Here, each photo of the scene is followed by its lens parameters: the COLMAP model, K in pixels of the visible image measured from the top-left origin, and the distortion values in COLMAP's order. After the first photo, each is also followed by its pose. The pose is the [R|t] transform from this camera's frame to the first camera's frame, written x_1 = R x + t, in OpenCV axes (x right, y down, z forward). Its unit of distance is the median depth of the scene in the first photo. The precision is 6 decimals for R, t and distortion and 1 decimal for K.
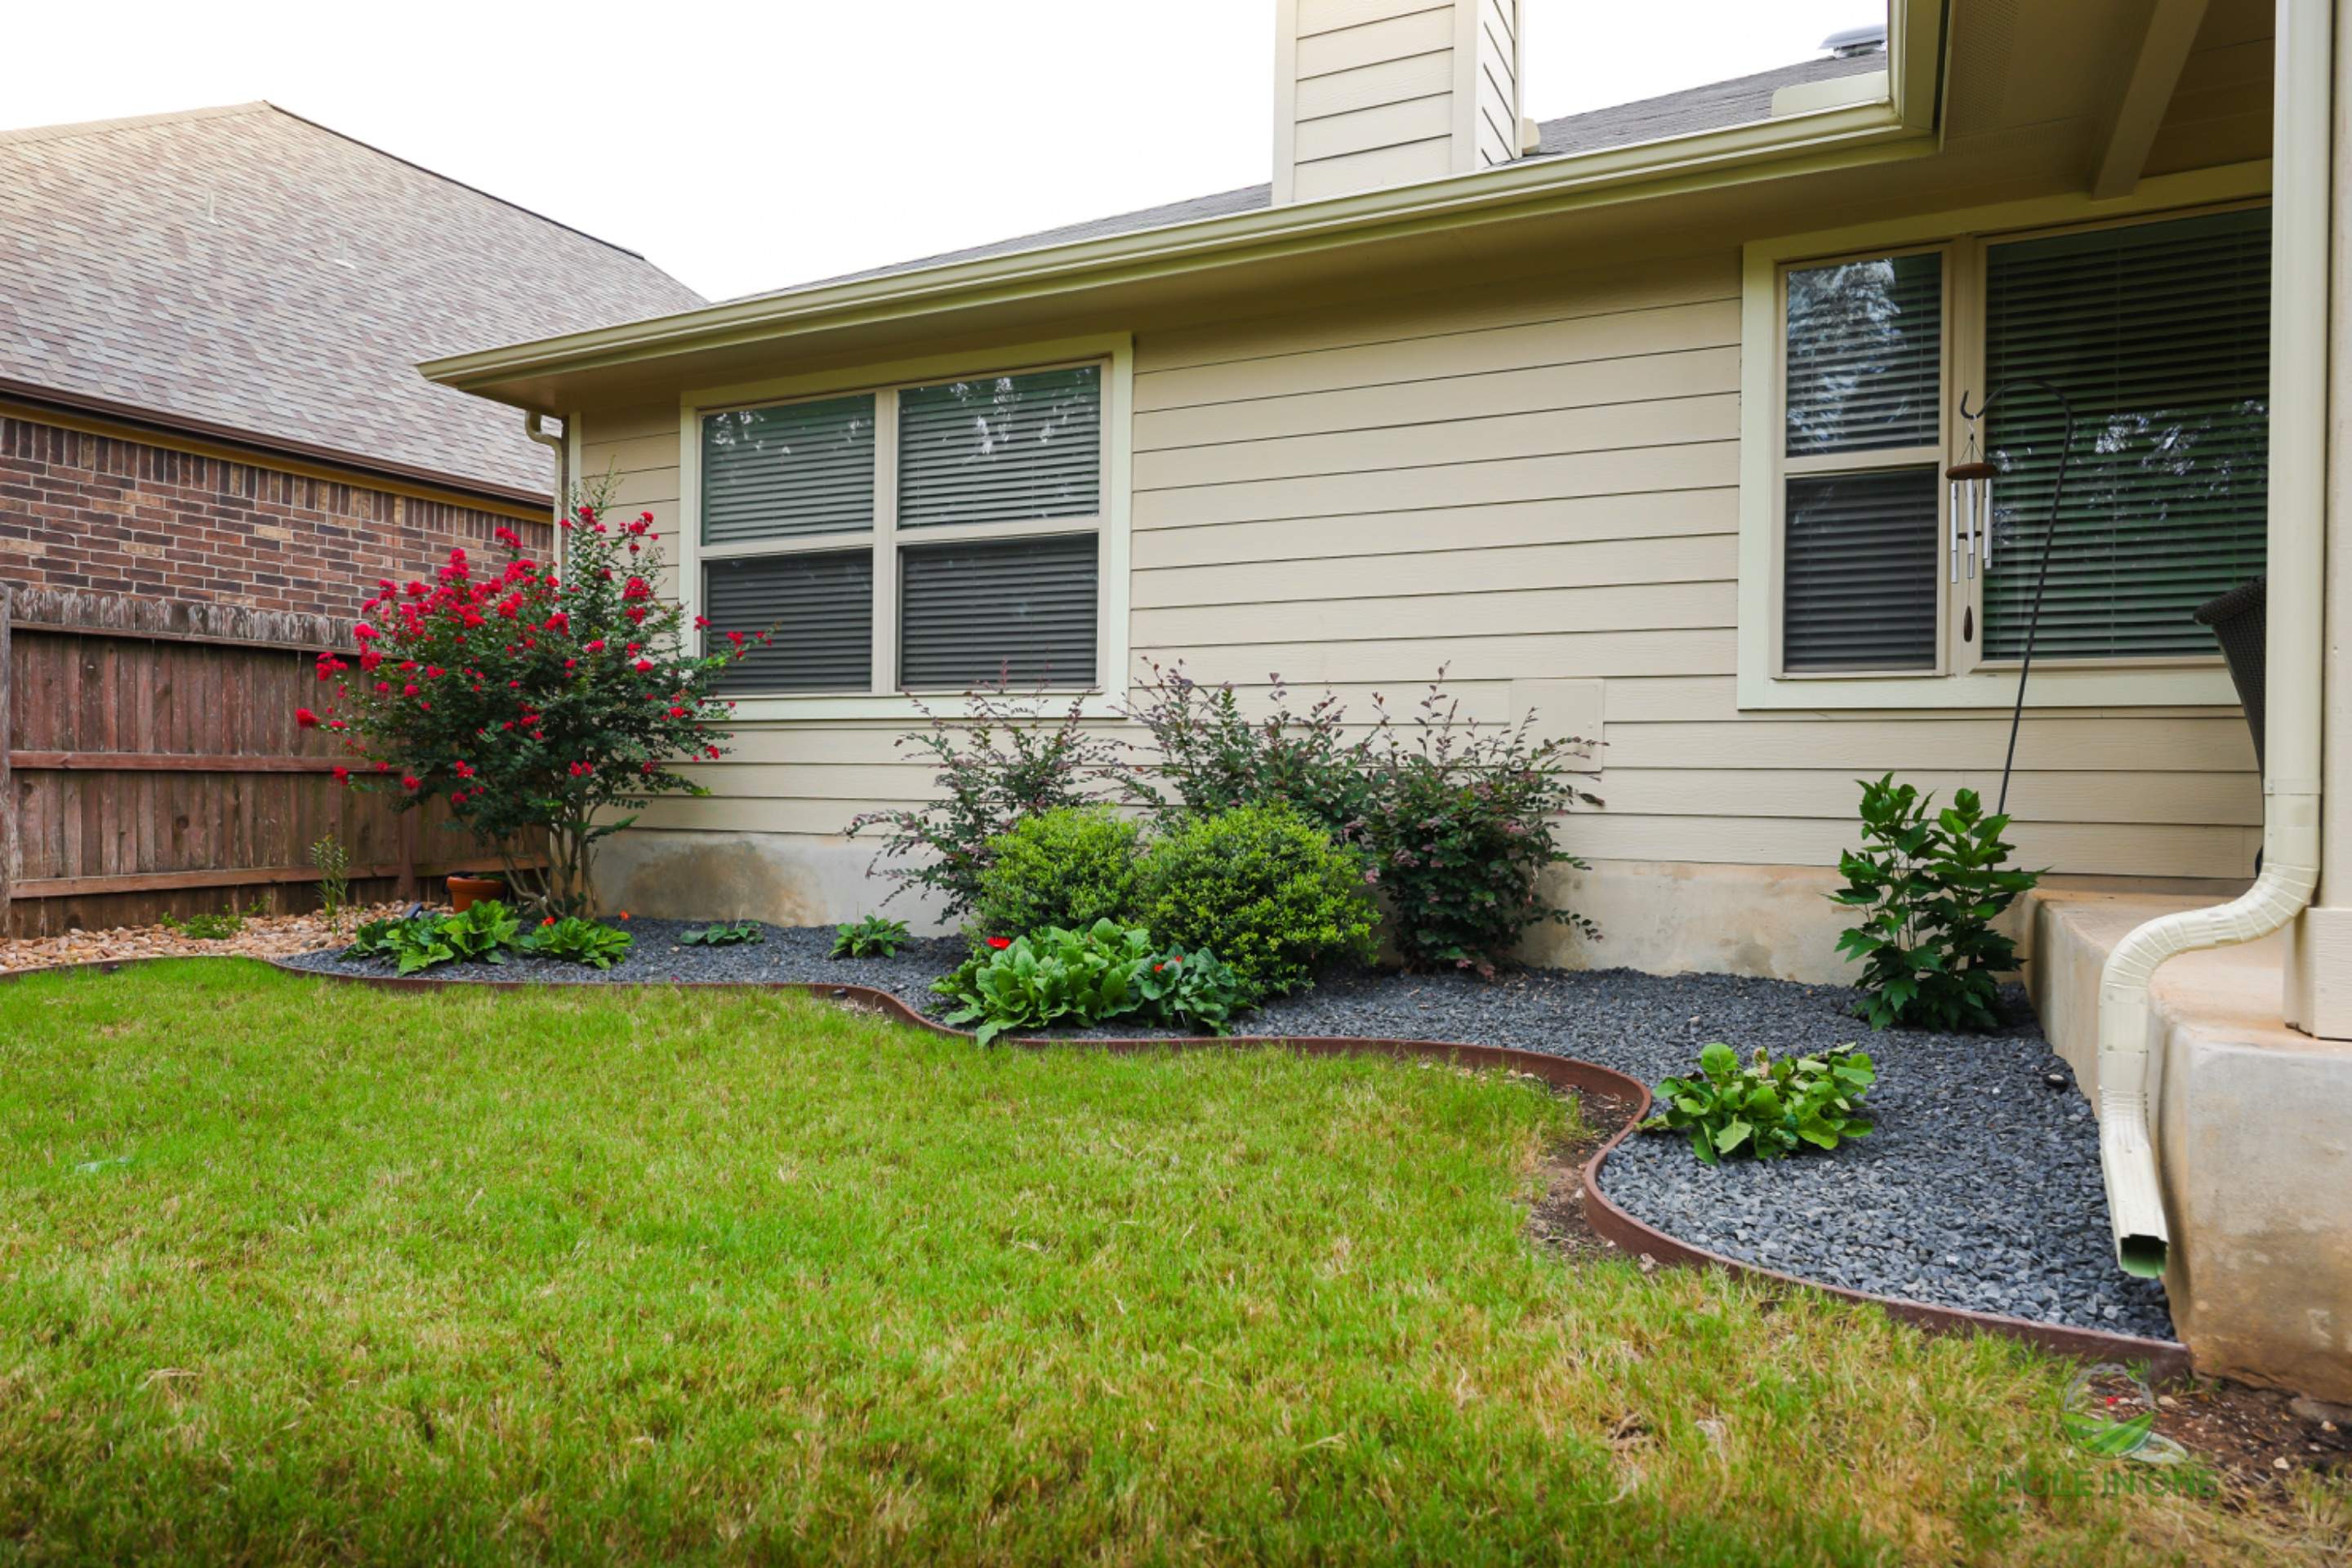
lens RADIAL K [[1429.4, 0, 1164.7], [0, 1429.4, 788.9], [0, 0, 1]] dist [0.001259, 0.000919]
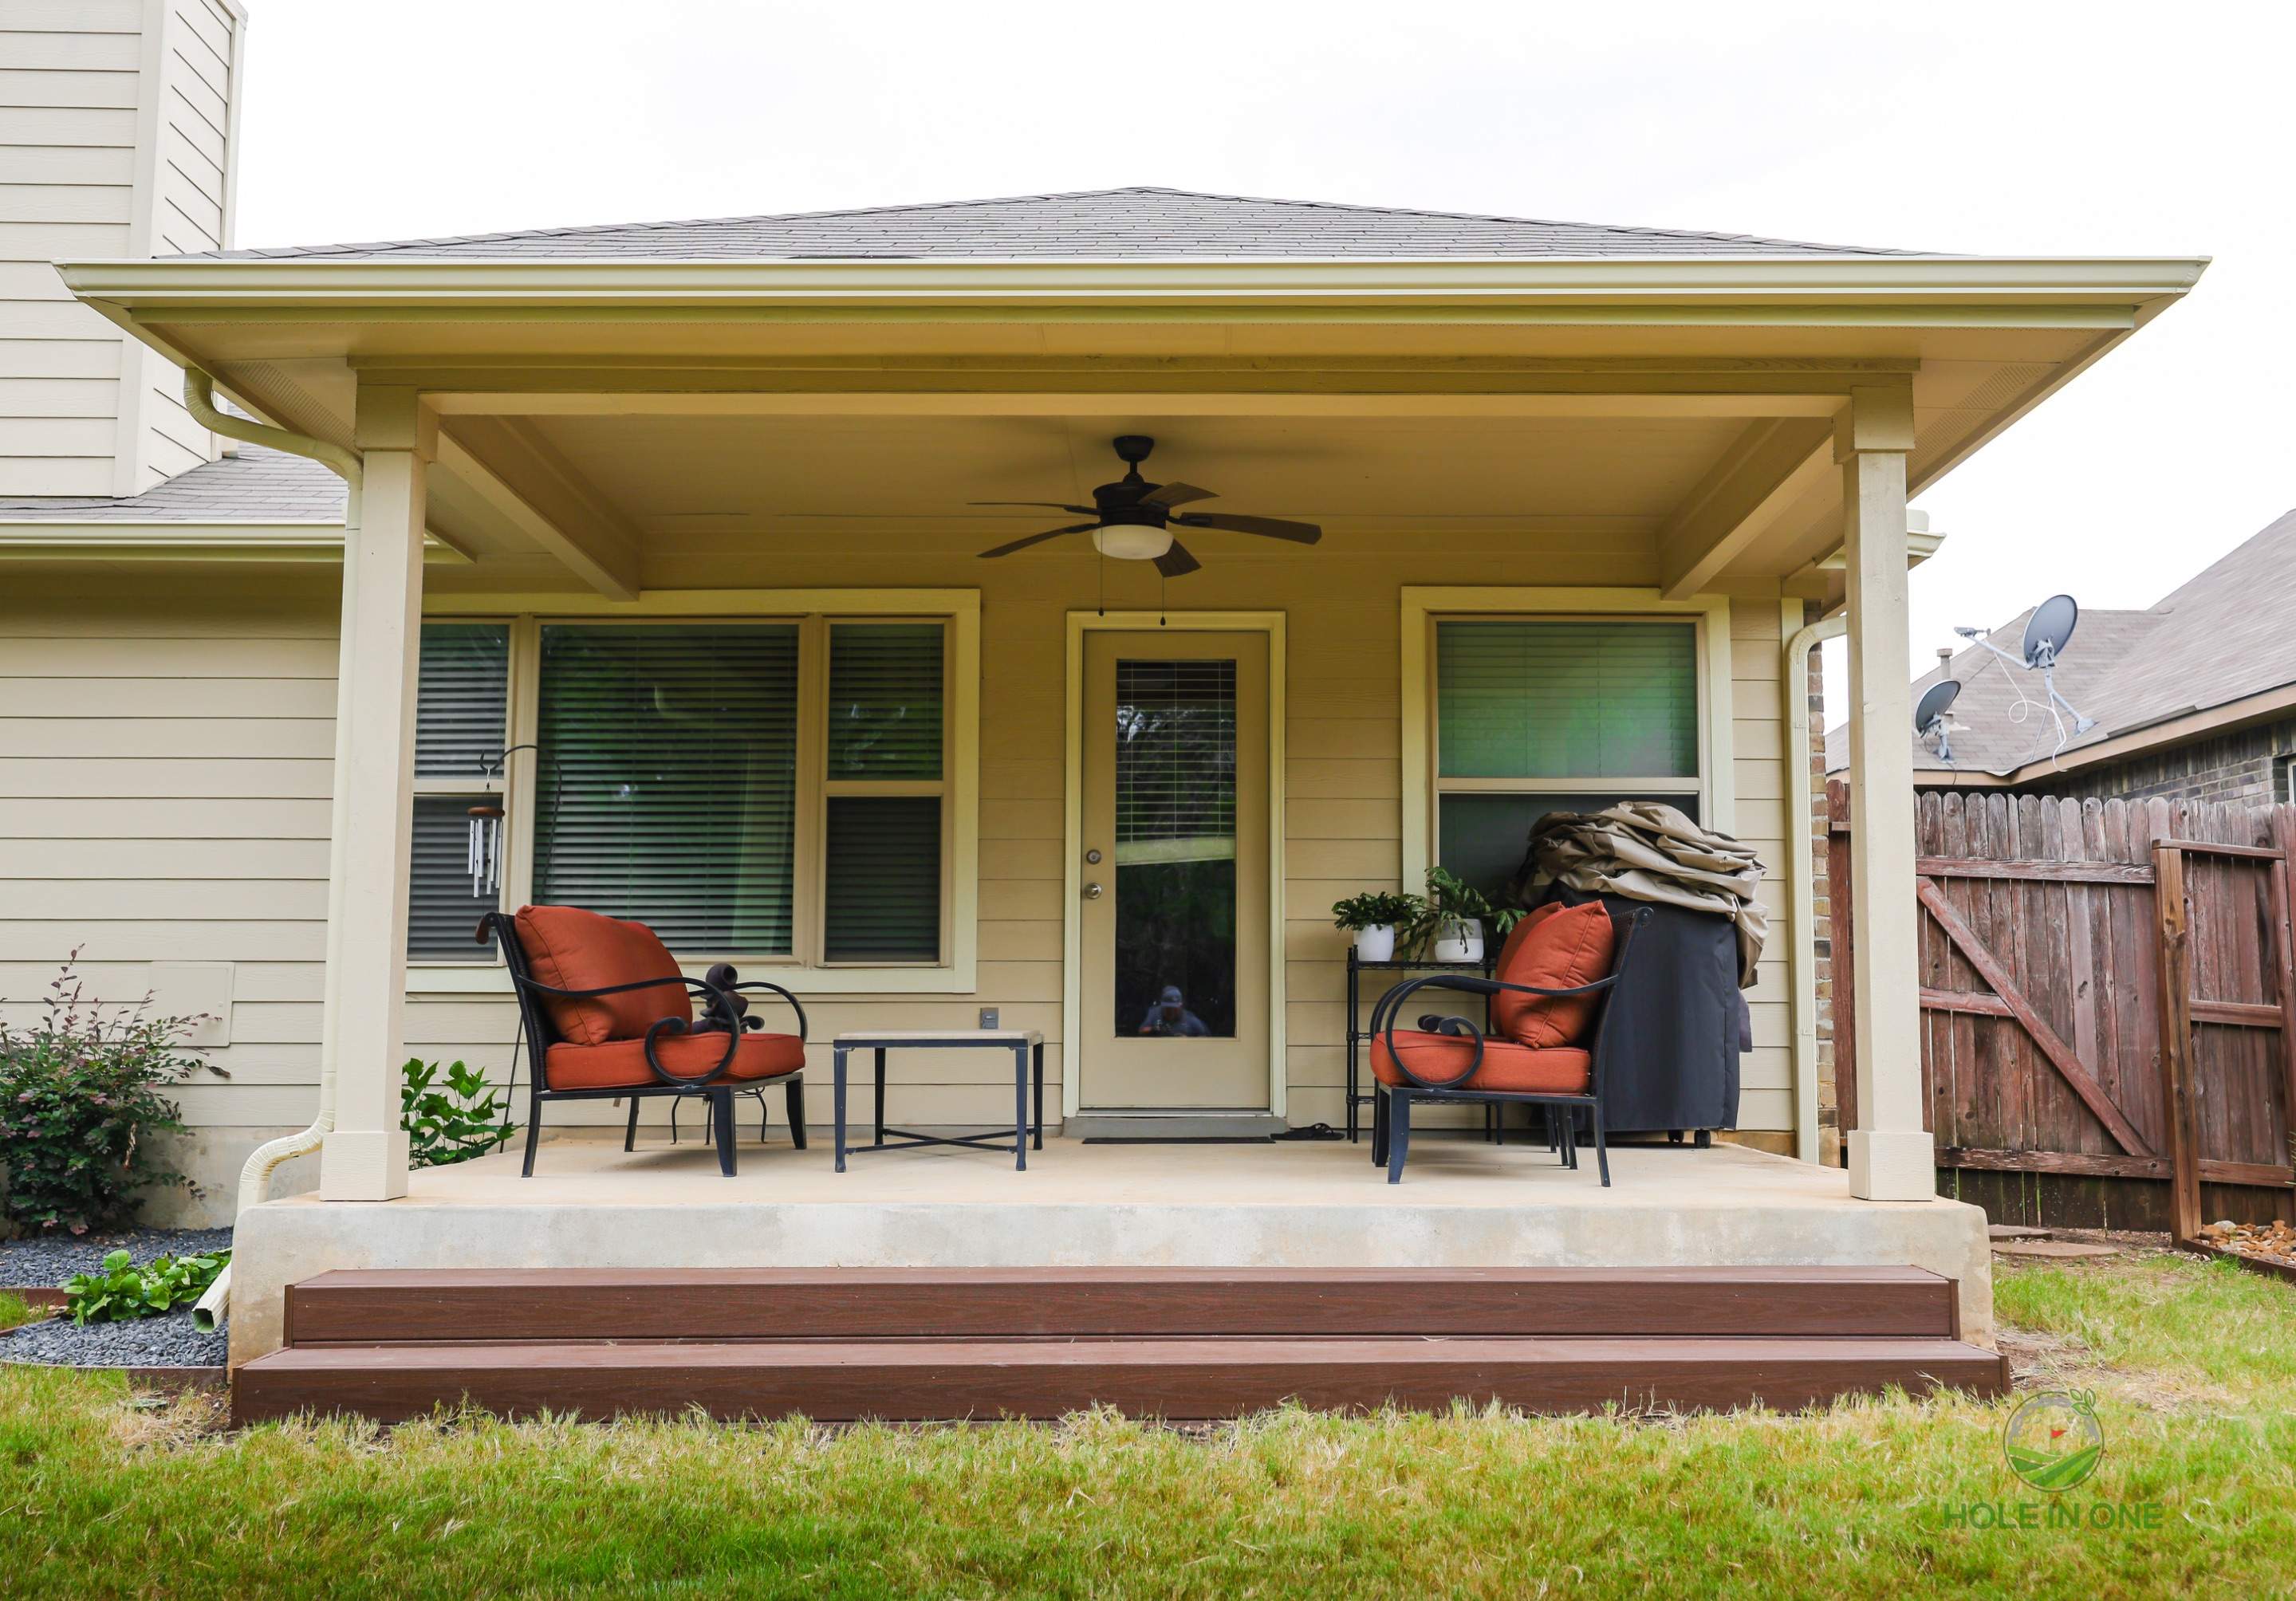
lens RADIAL K [[2191.3, 0, 1200.4], [0, 2191.3, 807.9], [0, 0, 1]] dist [0.000590, -0.005218]
pose [[0.890973, 0.036647, 0.452574, 0.171830], [0.011062, 0.994690, -0.102322, -0.011769], [-0.453921, 0.096172, 0.885837, -0.728668]]
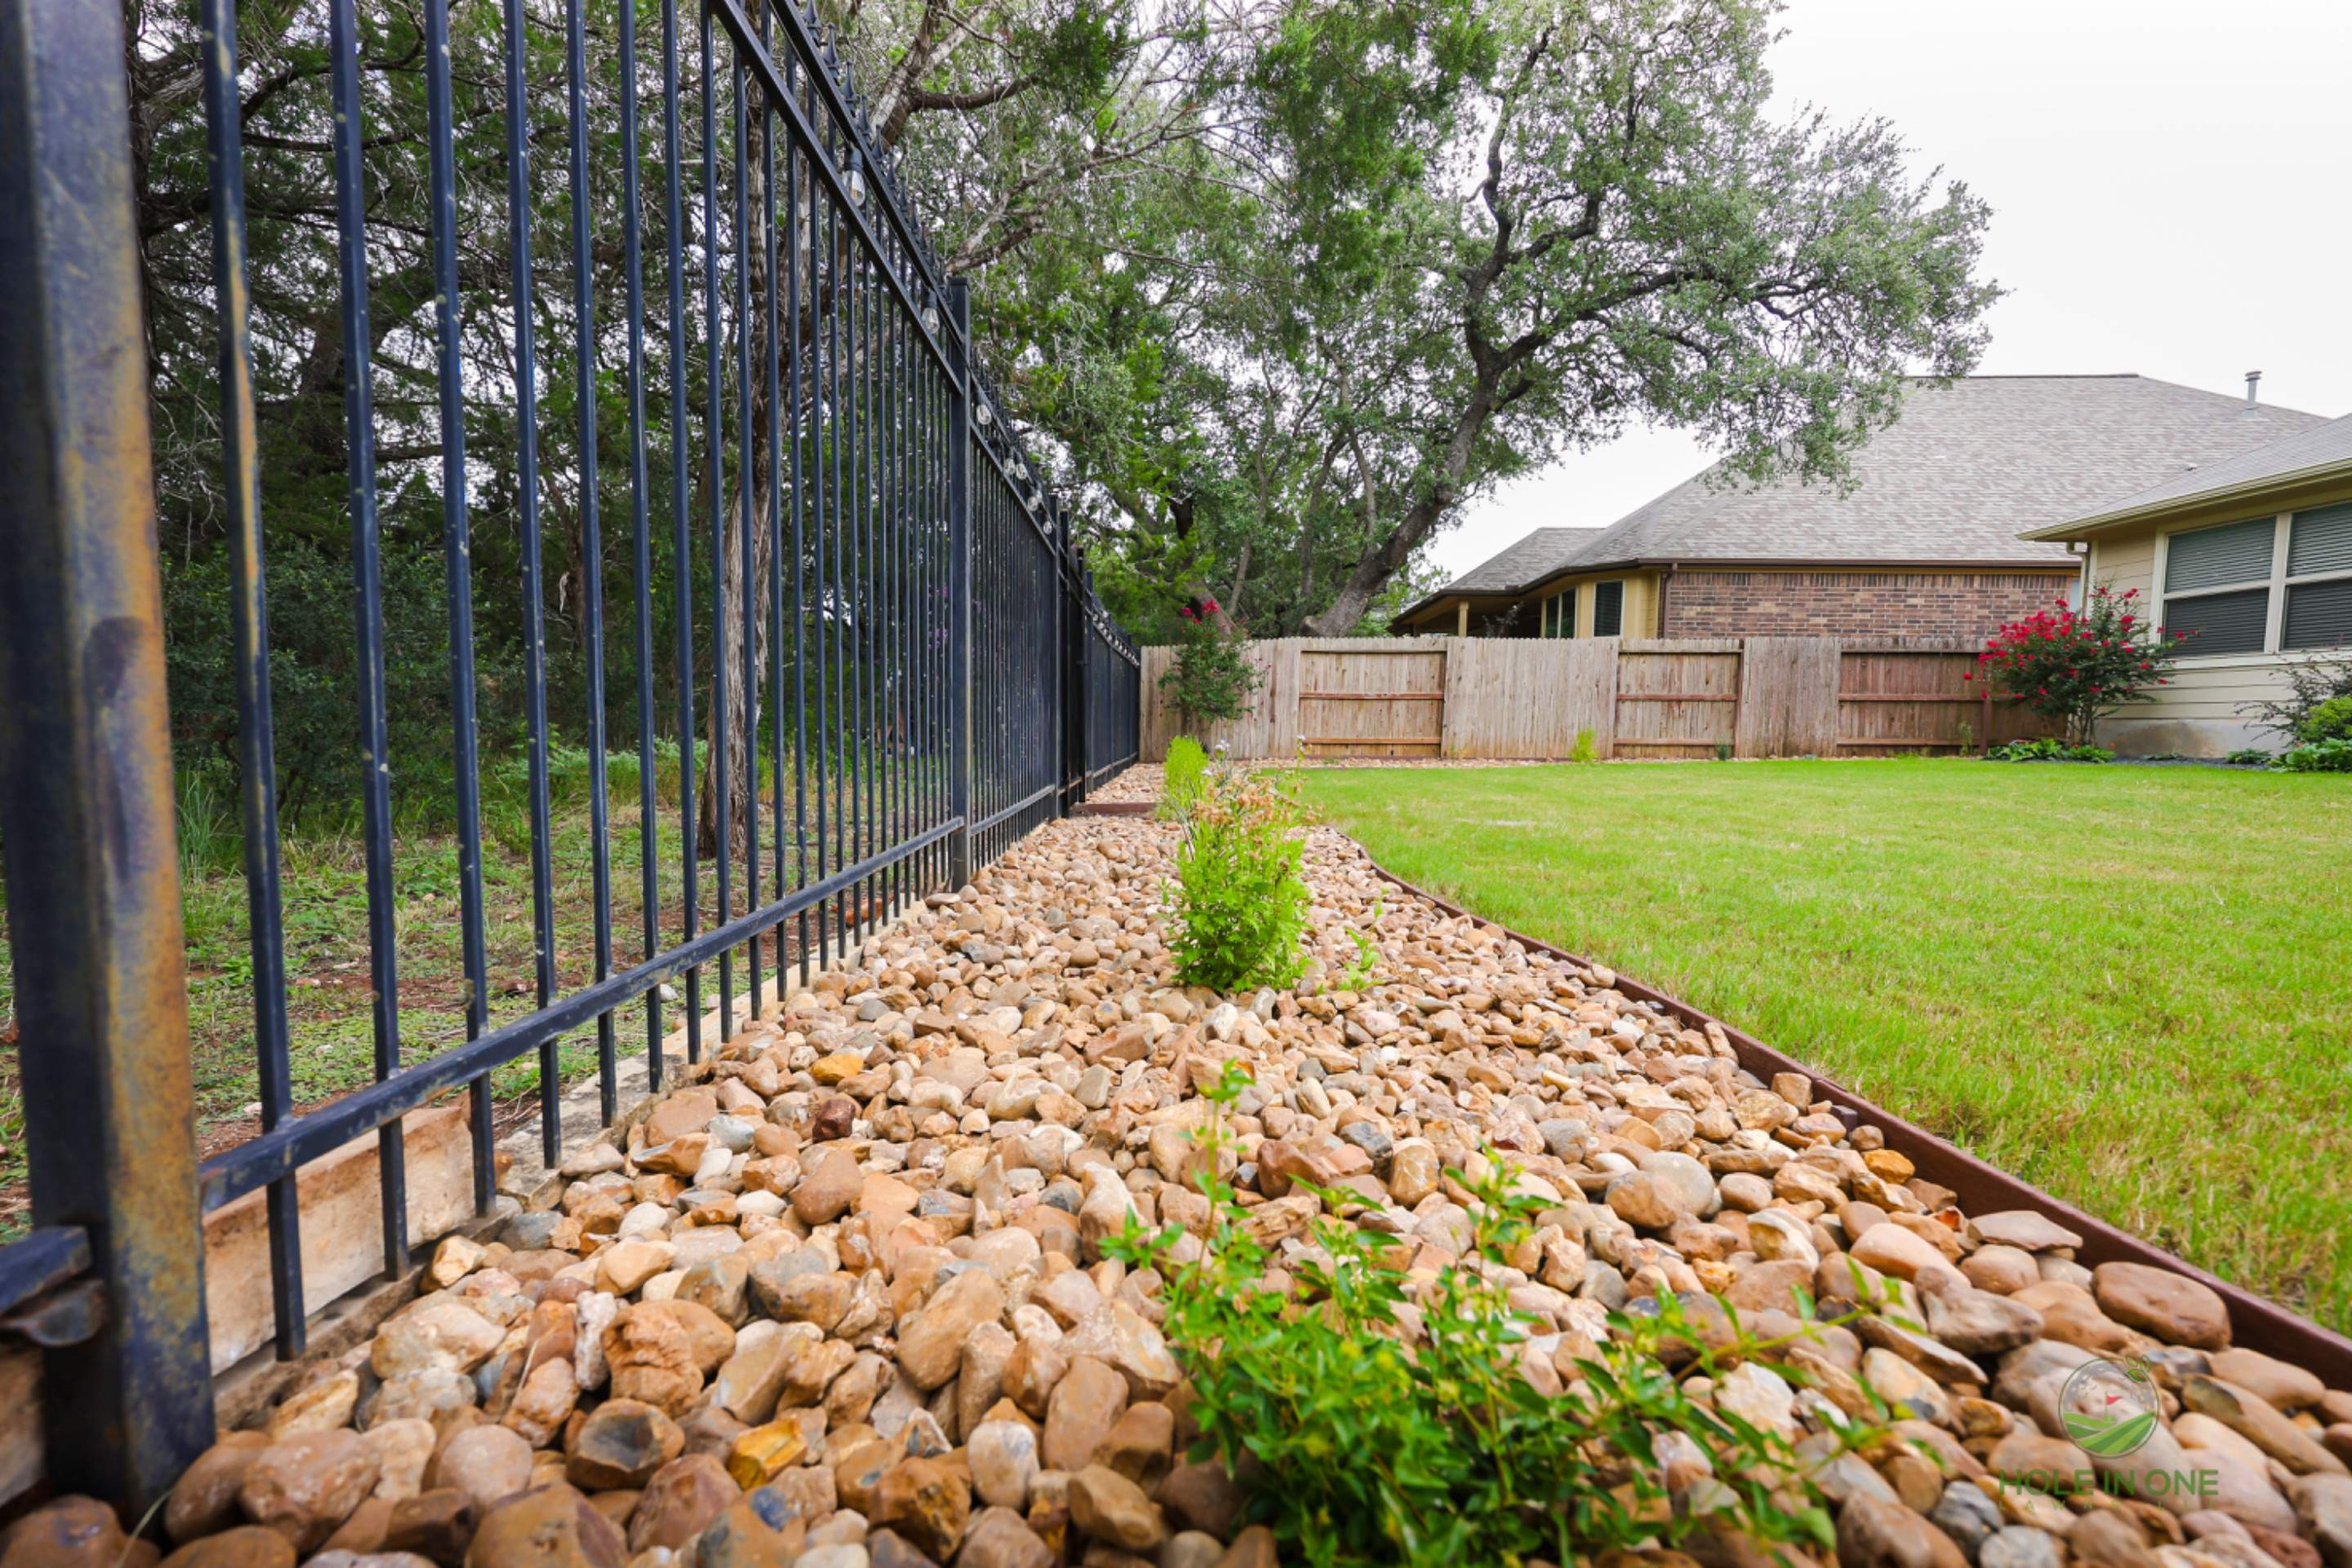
lens RADIAL K [[963.2, 0, 1162.0], [0, 963.2, 792.9], [0, 0, 1]] dist [0.000181, 0.000255]
pose [[0.433229, 0.057489, -0.899449, 0.448112], [-0.010078, 0.998210, 0.058947, 0.085434], [0.901228, -0.016473, 0.433033, -1.296885]]
